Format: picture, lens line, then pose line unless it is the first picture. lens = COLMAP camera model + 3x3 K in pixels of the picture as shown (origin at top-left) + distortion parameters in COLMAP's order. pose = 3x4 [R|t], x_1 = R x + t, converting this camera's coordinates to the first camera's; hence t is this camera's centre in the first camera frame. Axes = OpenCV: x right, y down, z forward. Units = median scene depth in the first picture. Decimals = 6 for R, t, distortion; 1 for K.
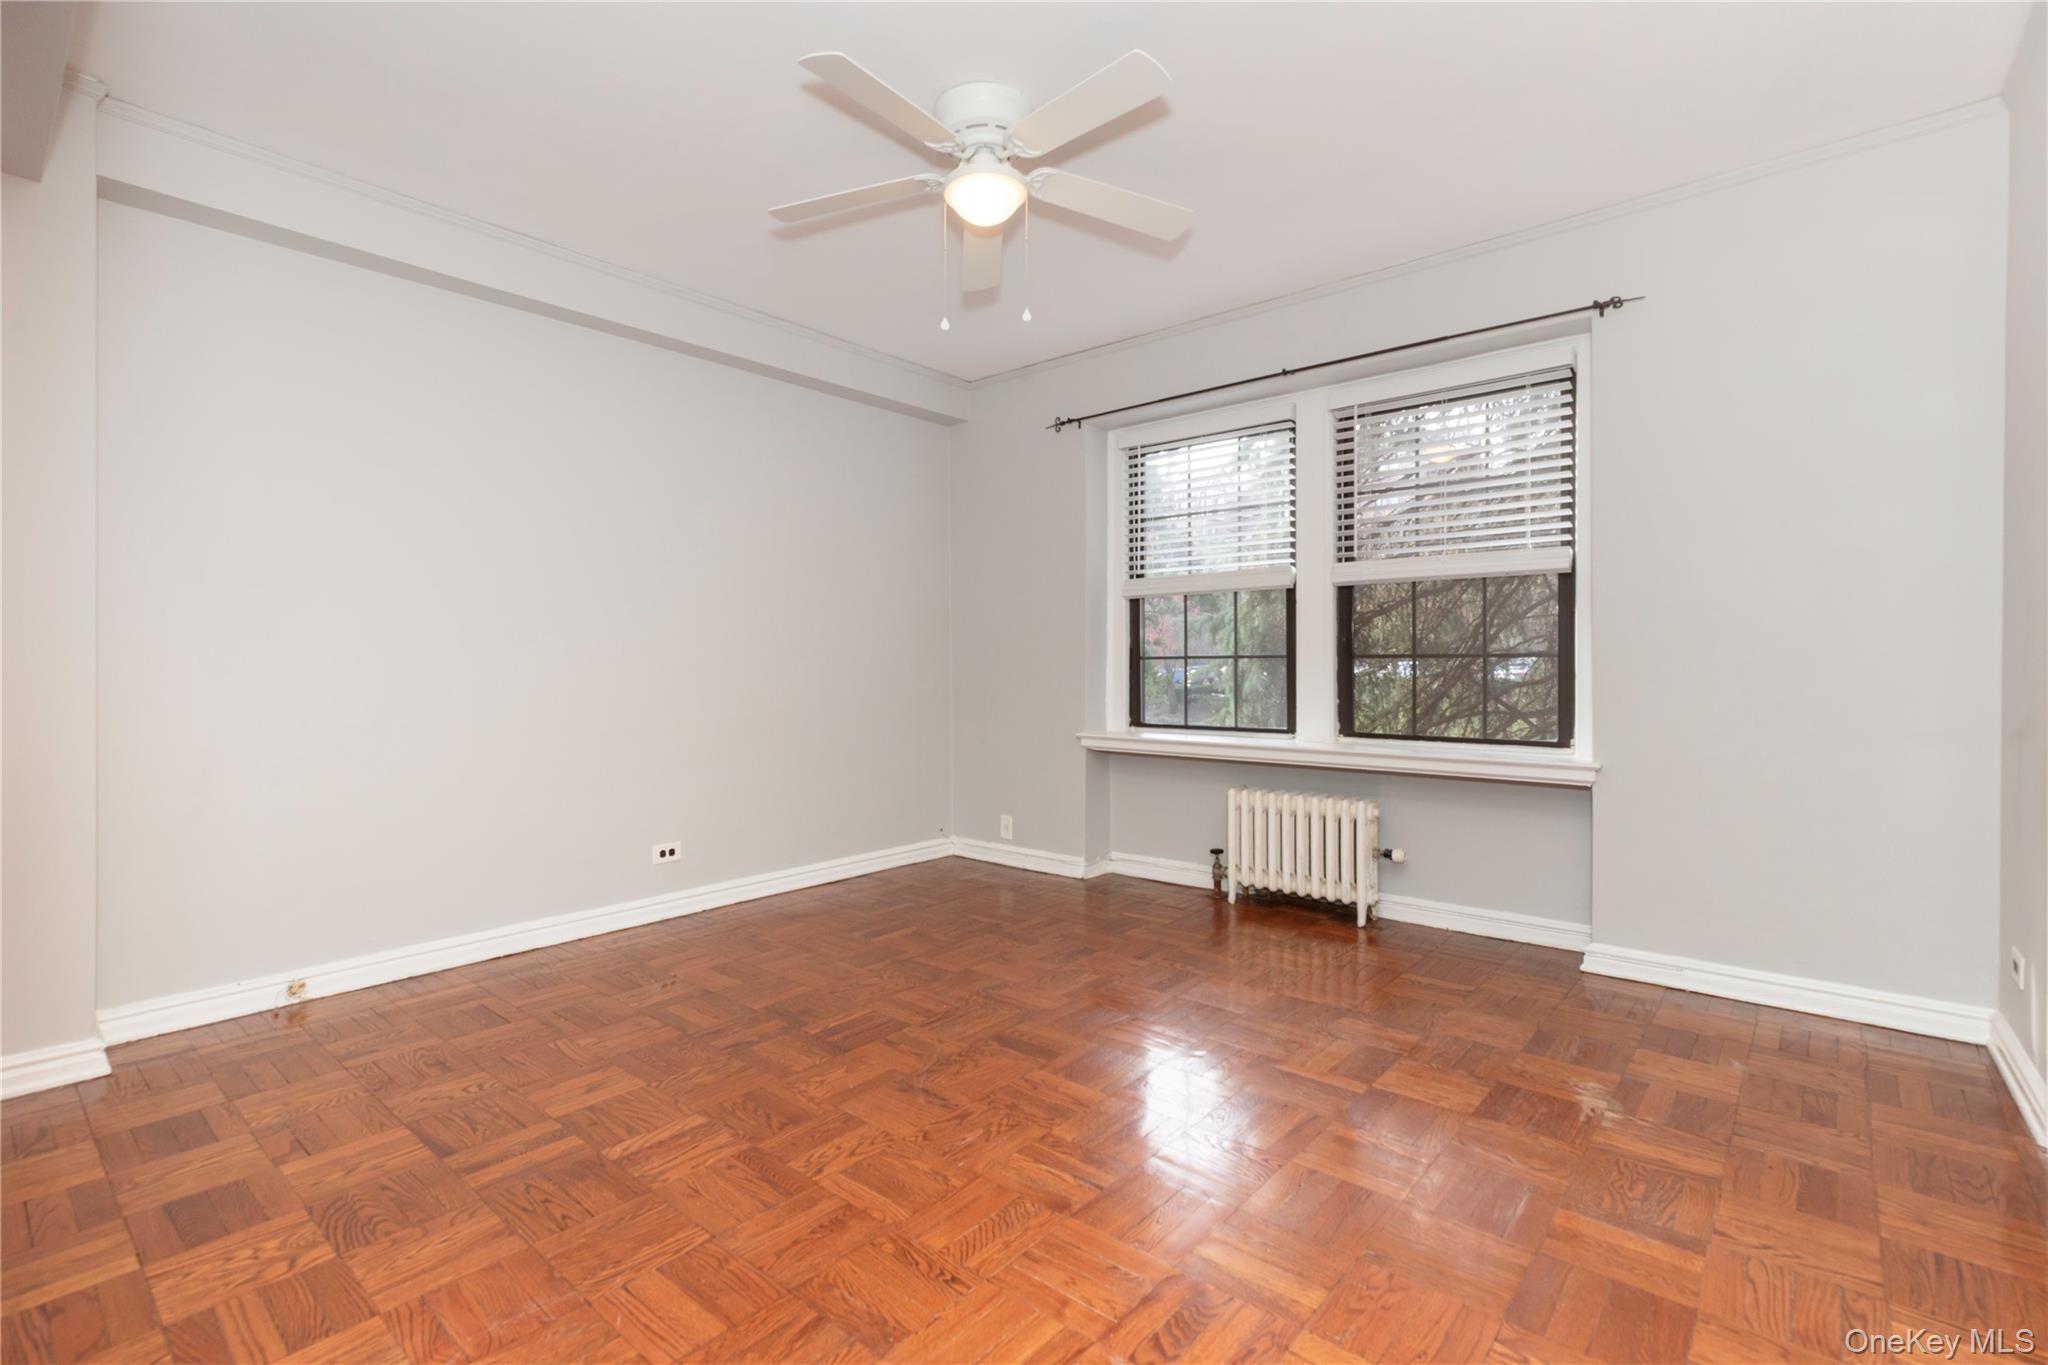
lens RADIAL K [[938.6, 0, 1007.2], [0, 938.6, 668.9], [0, 0, 1]] dist [0.007563, -0.000170]
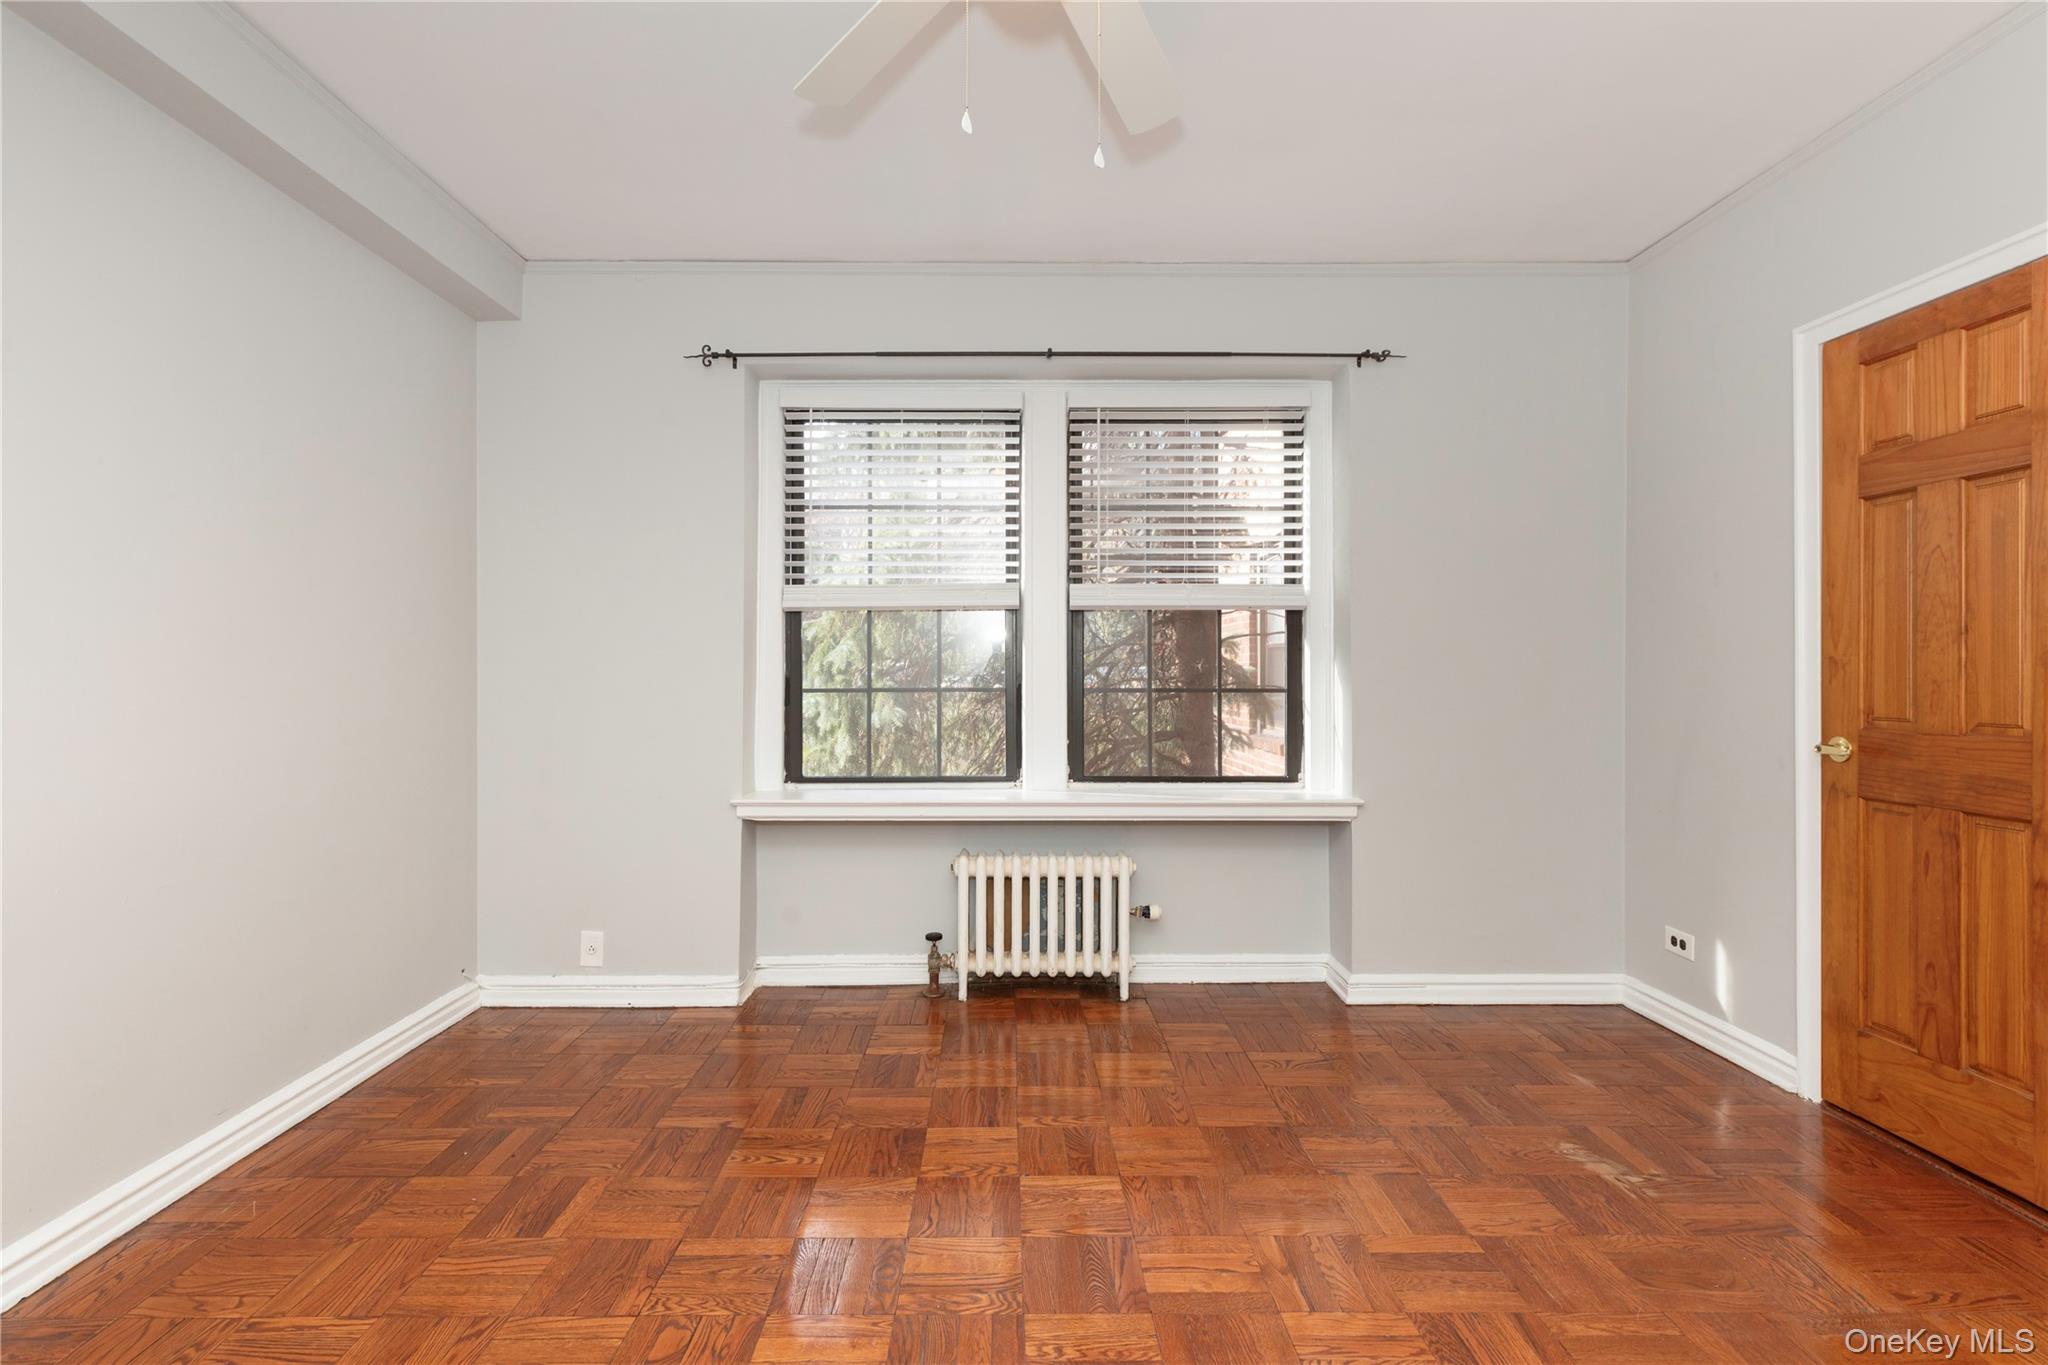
lens RADIAL K [[938.6, 0, 991.0], [0, 938.6, 667.2], [0, 0, 1]] dist [0.007563, -0.000170]
pose [[0.748070, 0.010099, 0.663544, -0.284552], [0.001323, 0.999860, -0.016709, -0.020663], [-0.663619, 0.013378, 0.747951, 0.398826]]
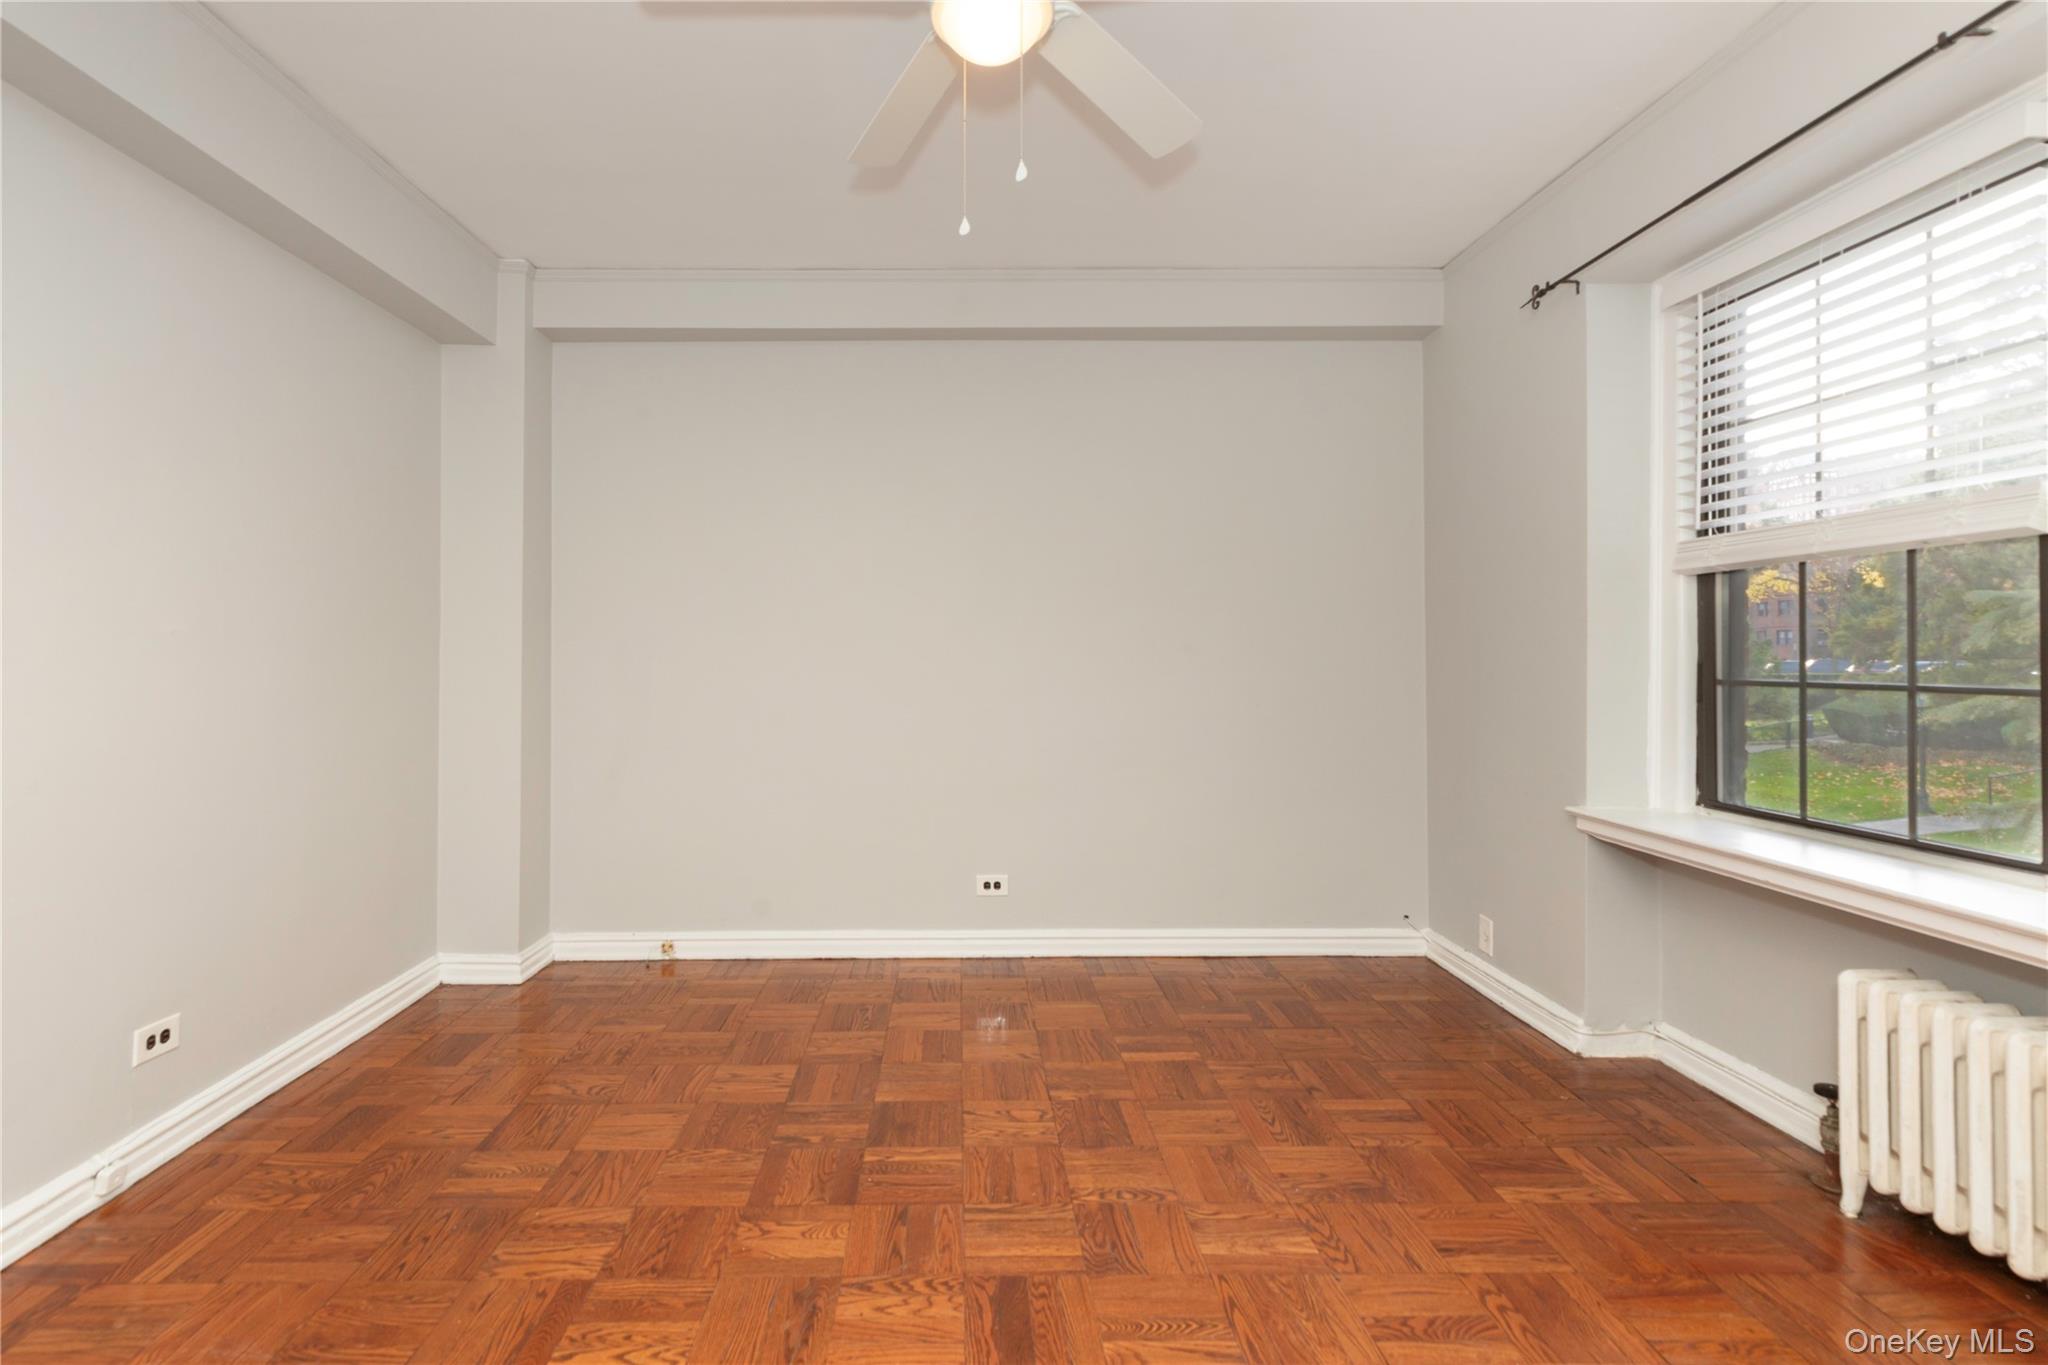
lens RADIAL K [[938.6, 0, 959.8], [0, 938.6, 656.2], [0, 0, 1]] dist [0.007563, -0.000170]
pose [[0.656838, 0.001404, -0.754030, 0.312408], [-0.002933, 0.999995, -0.000693, -0.029248], [0.754026, 0.002667, 0.656840, 0.367414]]
